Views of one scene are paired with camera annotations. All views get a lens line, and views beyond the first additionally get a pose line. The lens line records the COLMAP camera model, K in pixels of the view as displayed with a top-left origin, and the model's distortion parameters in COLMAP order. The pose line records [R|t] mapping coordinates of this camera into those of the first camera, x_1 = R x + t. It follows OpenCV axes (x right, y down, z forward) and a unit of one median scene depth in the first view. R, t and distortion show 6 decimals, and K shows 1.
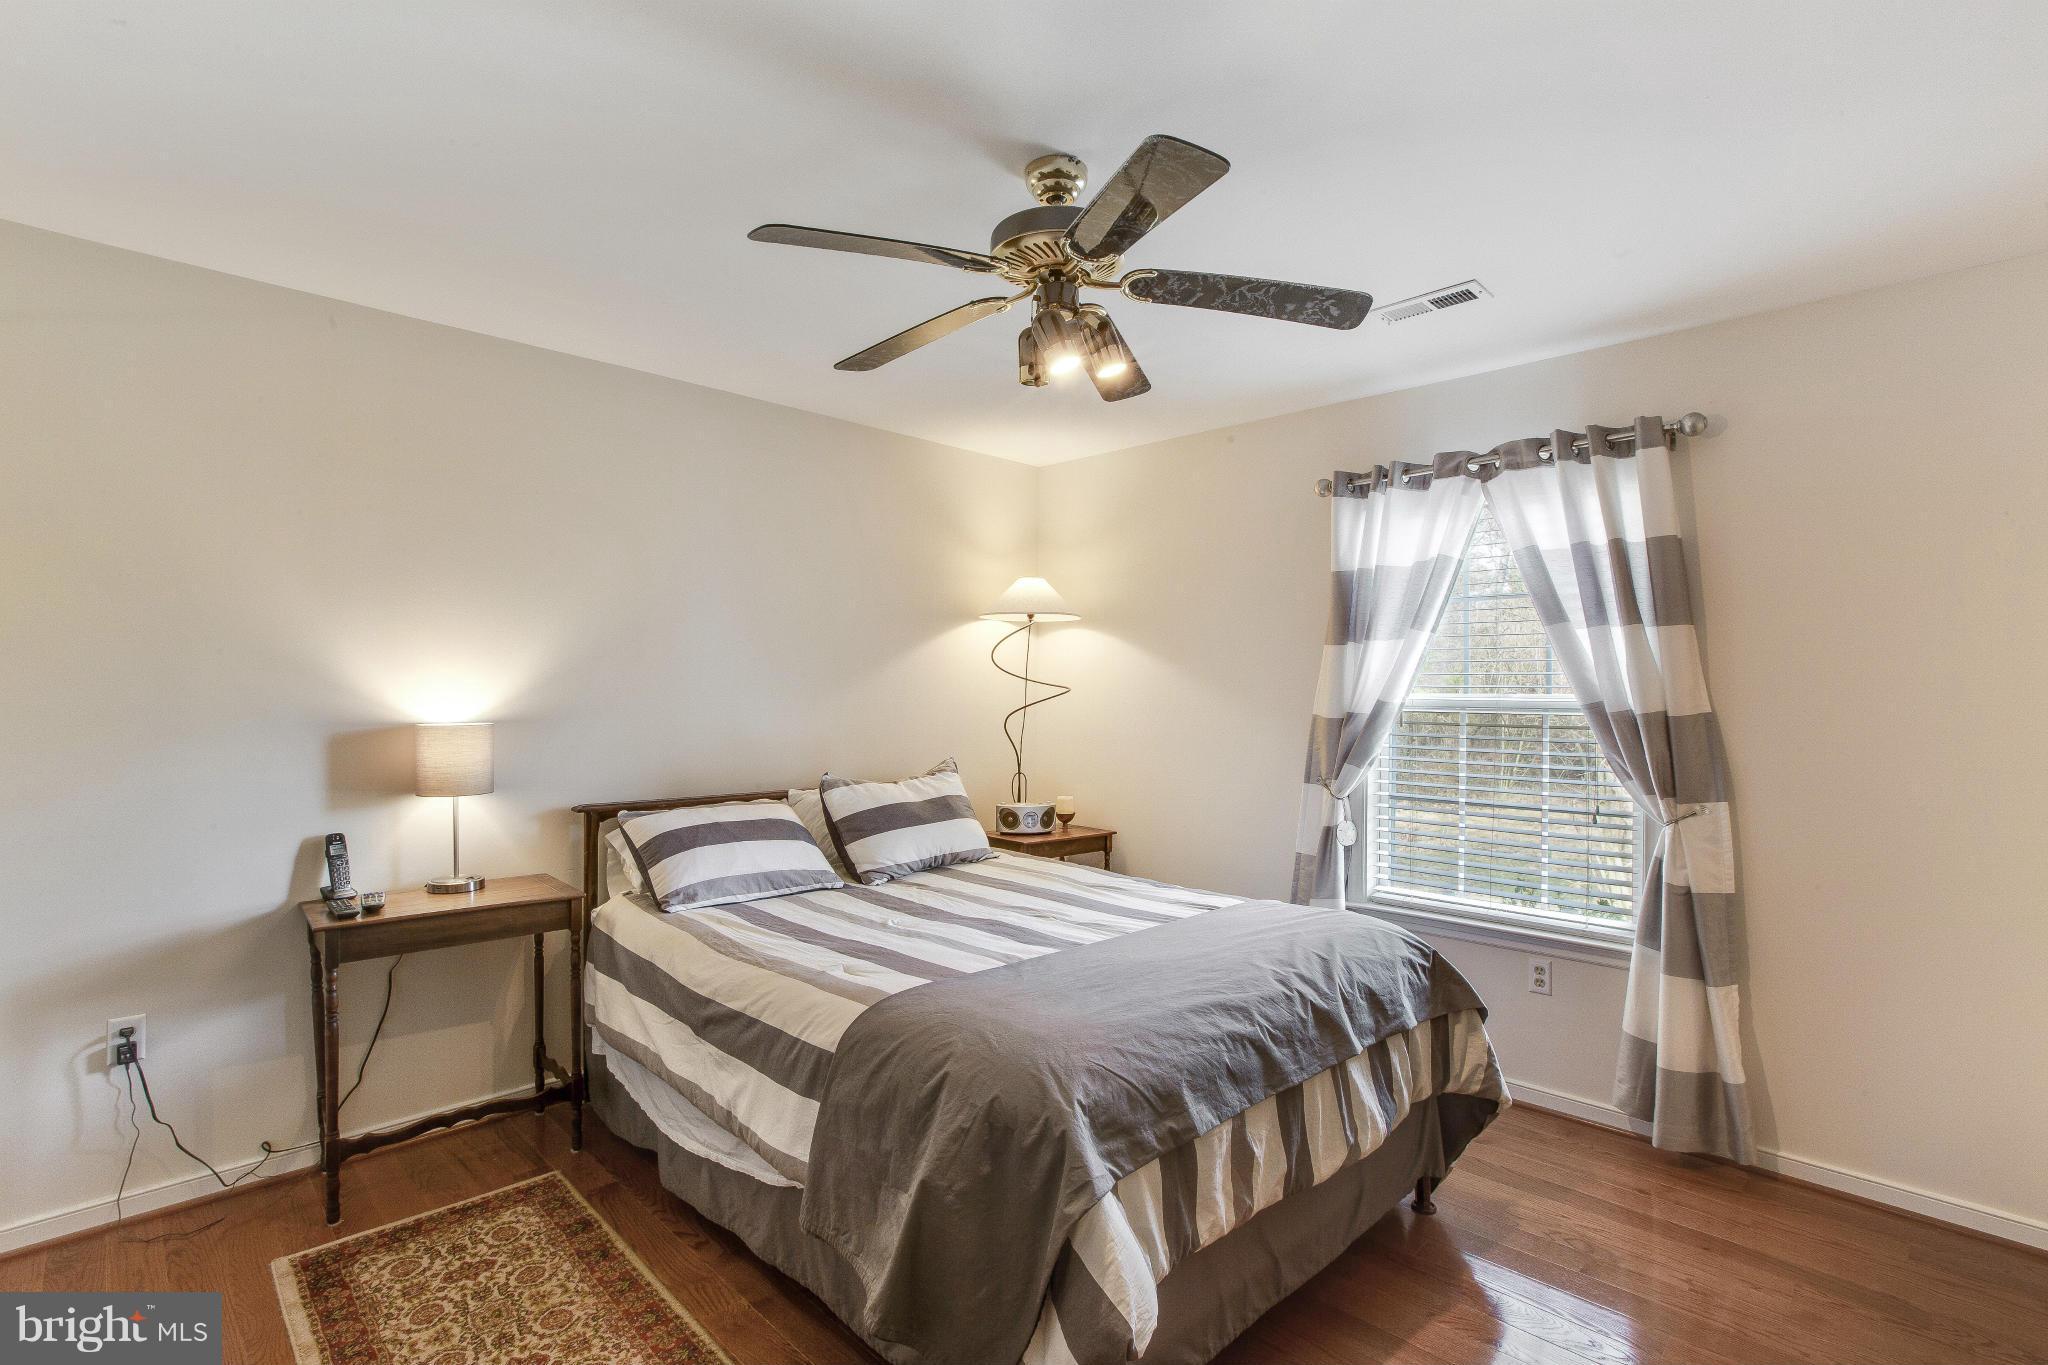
lens RADIAL K [[924.3, 0, 1017.8], [0, 924.3, 683.8], [0, 0, 1]] dist [-0.039407, 0.011123]
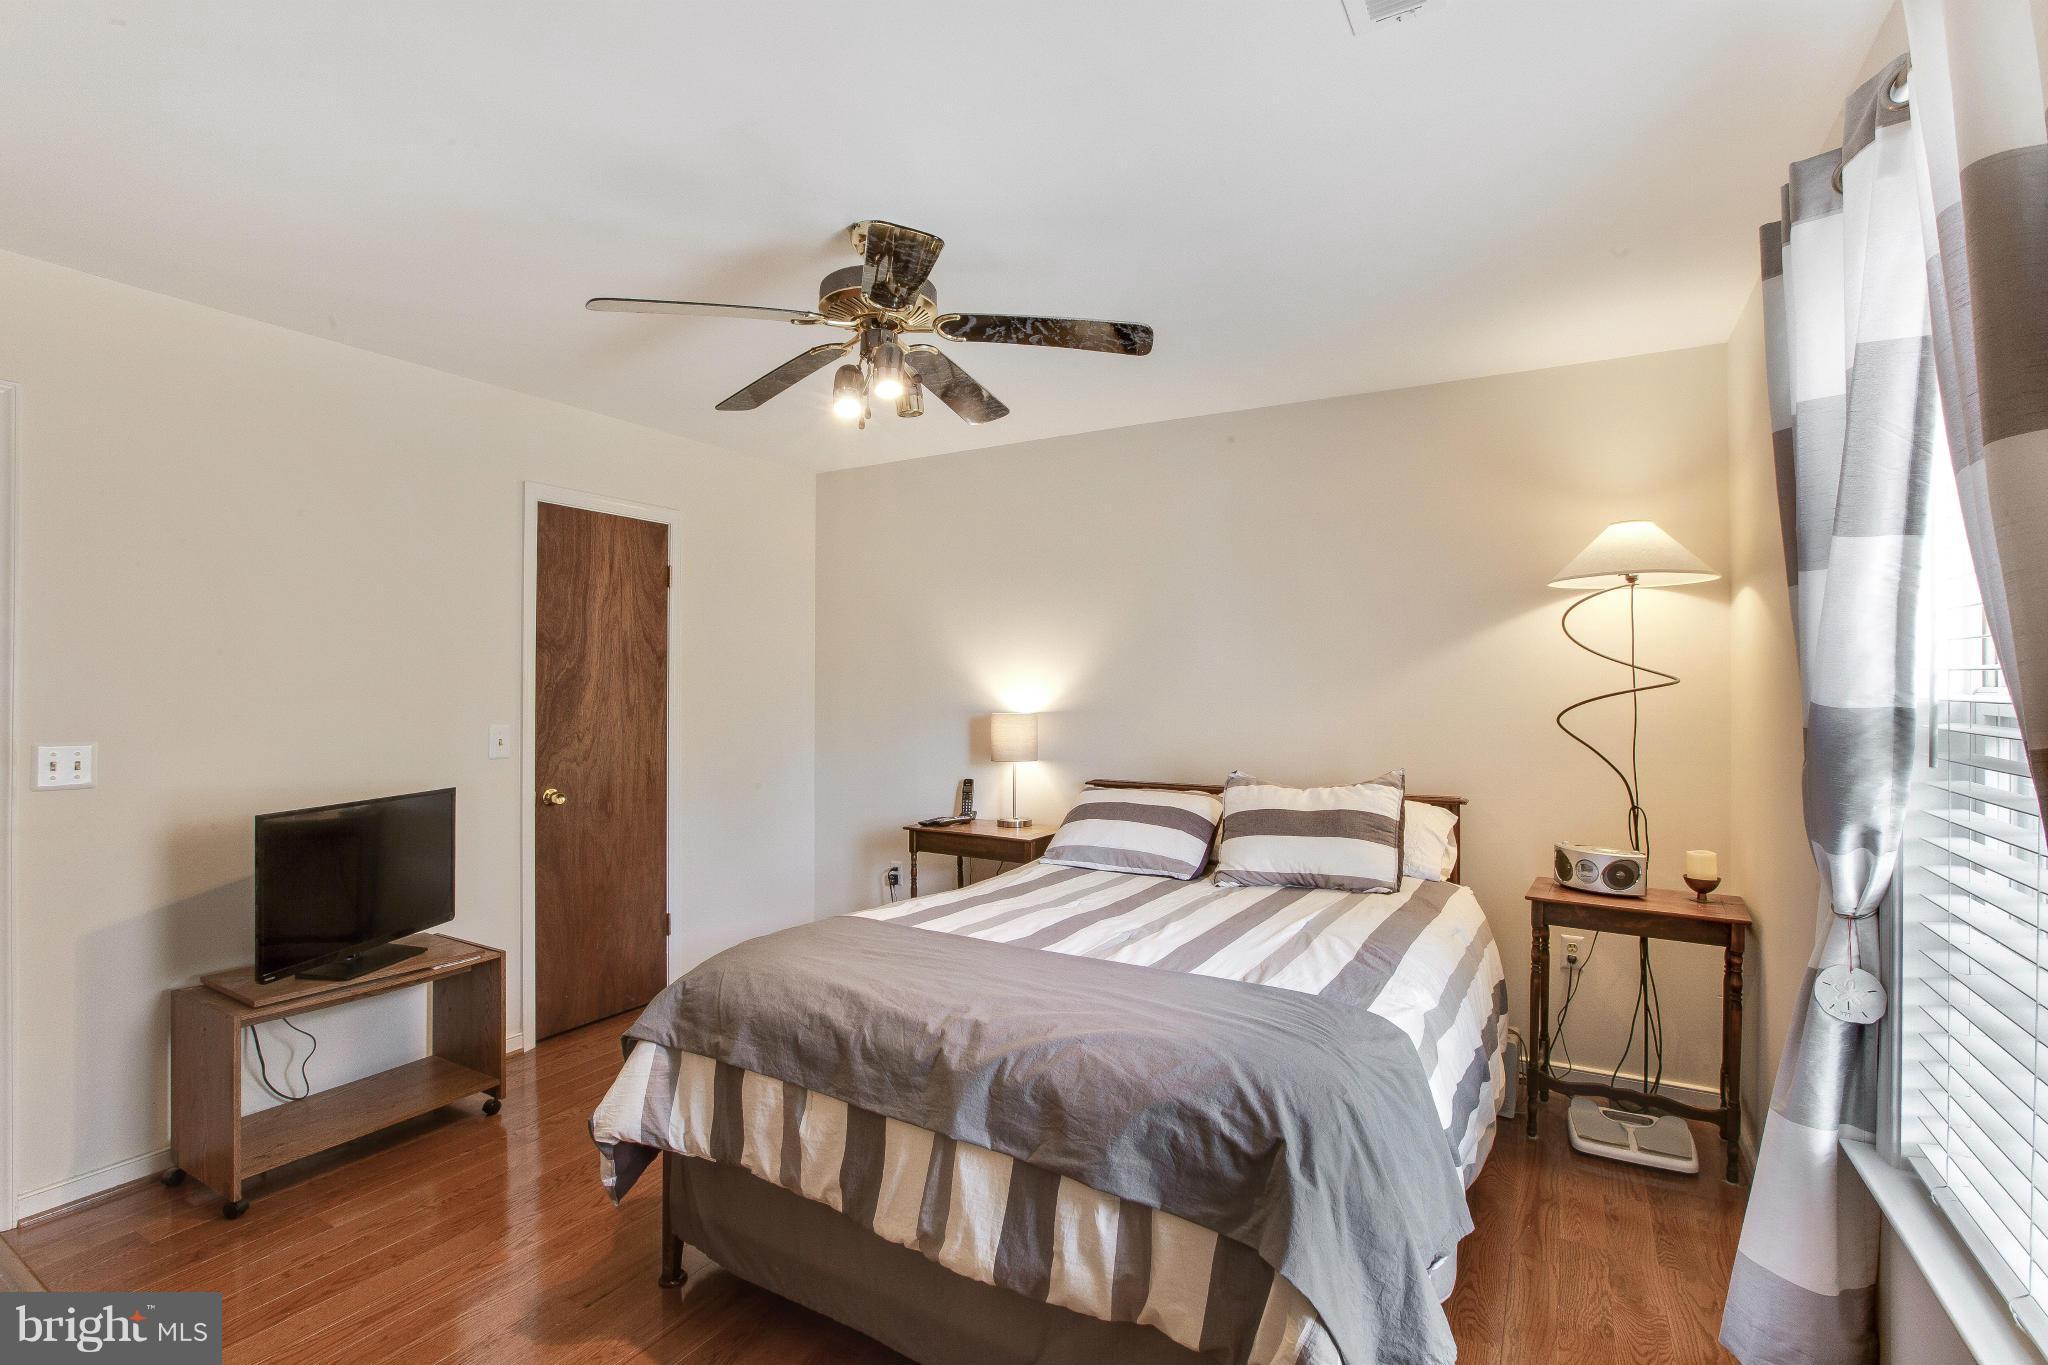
lens RADIAL K [[924.3, 0, 1017.8], [0, 924.3, 683.8], [0, 0, 1]] dist [-0.039407, 0.011123]
pose [[0.306232, -0.013648, -0.951859, 0.796006], [0.005002, 0.999906, -0.012727, 0.018618], [0.951944, -0.000864, 0.306271, 0.564827]]
